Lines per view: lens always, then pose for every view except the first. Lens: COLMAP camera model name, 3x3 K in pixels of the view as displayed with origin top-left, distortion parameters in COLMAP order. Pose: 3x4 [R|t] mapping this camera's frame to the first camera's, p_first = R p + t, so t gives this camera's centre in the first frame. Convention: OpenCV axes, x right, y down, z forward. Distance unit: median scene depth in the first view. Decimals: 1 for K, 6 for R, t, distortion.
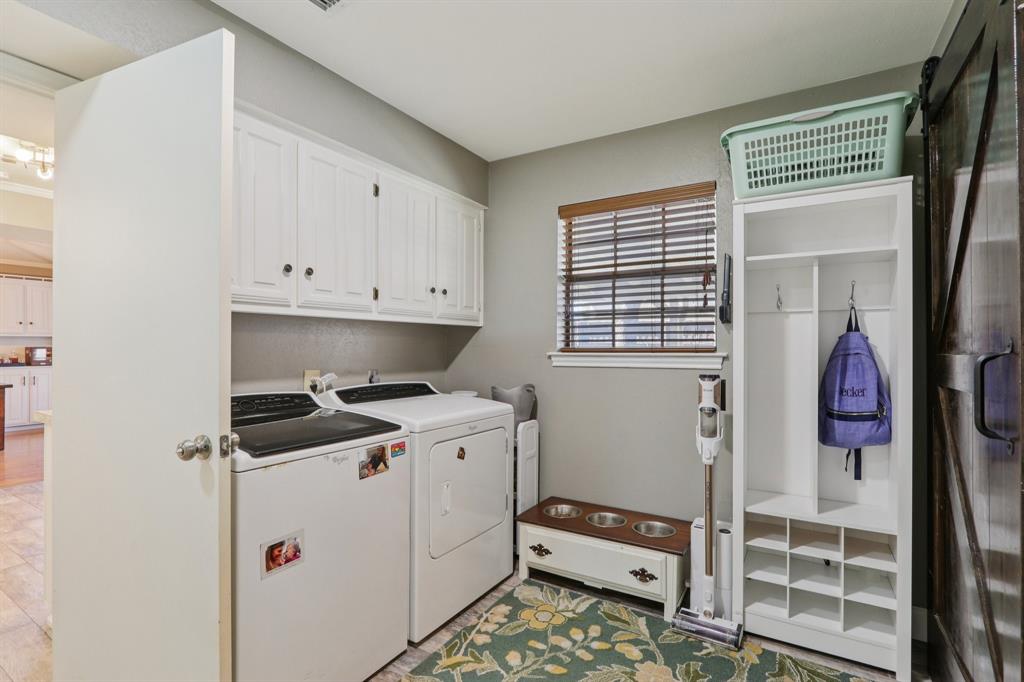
lens RADIAL K [[475.9, 0, 507.0], [0, 475.9, 341.2], [0, 0, 1]] dist [-0.012945, 0.000990]
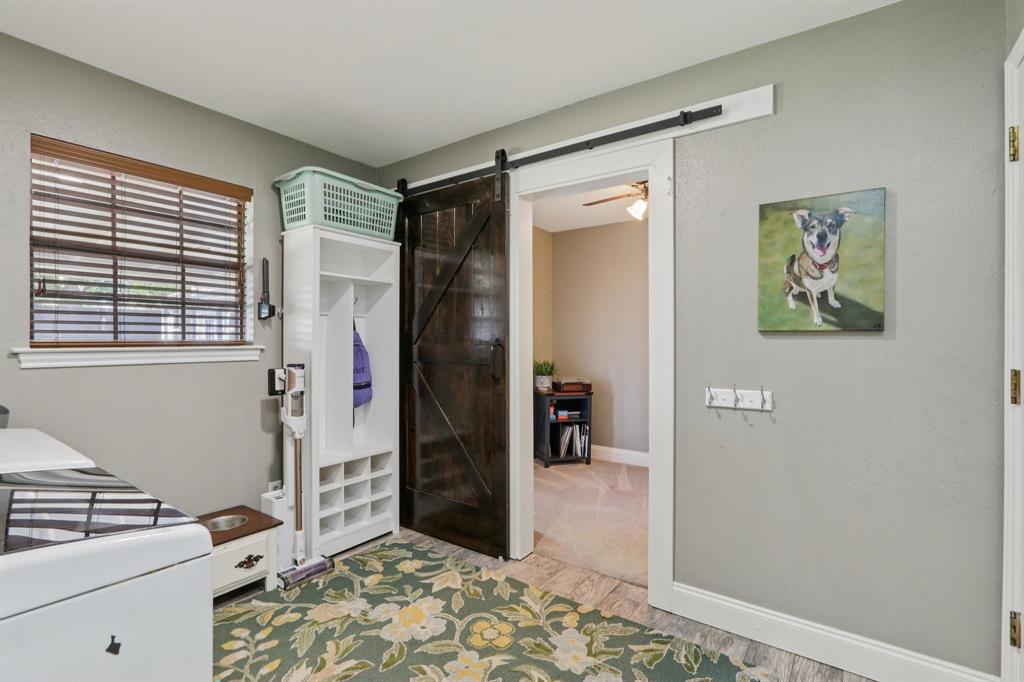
lens RADIAL K [[475.9, 0, 508.7], [0, 475.9, 343.7], [0, 0, 1]] dist [-0.012945, 0.000990]
pose [[0.071927, -0.002744, 0.997406, -0.674477], [-0.012805, 0.999911, 0.003675, 0.008532], [-0.997328, -0.013036, 0.071885, 0.356987]]
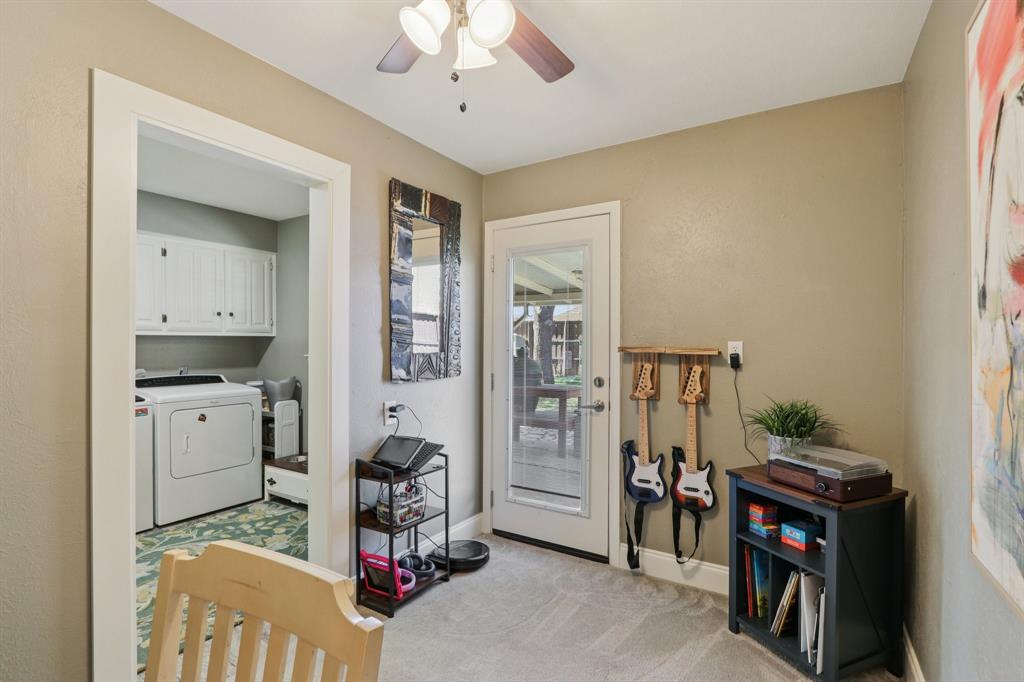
lens RADIAL K [[475.9, 0, 515.3], [0, 475.9, 344.6], [0, 0, 1]] dist [-0.012945, 0.000990]
pose [[0.999998, 0.001826, -0.000095, 0.952616], [-0.001824, 0.999859, 0.016681, -0.044323], [0.000126, -0.016681, 0.999861, -0.608616]]
